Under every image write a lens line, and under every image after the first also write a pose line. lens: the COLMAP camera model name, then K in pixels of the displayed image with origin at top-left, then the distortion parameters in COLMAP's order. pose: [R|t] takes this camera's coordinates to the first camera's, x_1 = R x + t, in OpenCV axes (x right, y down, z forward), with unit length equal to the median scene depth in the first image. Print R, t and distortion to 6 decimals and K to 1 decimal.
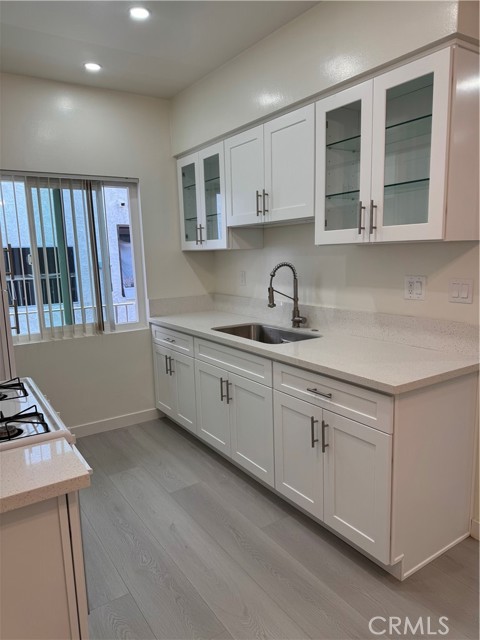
lens RADIAL K [[454.8, 0, 241.3], [0, 454.8, 317.5], [0, 0, 1]] dist [0.077985, -0.003317]
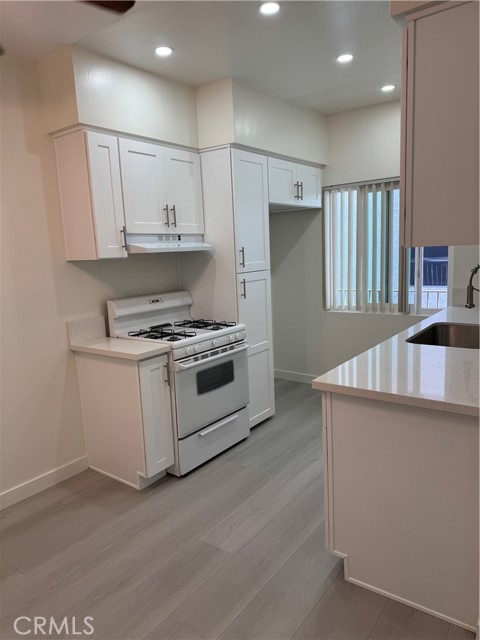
lens RADIAL K [[454.8, 0, 236.1], [0, 454.8, 318.4], [0, 0, 1]] dist [0.077985, -0.003317]
pose [[0.331681, 0.156116, -0.930385, 0.755135], [-0.100701, 0.986437, 0.129622, -0.073729], [0.938002, 0.050697, 0.342903, 0.268331]]
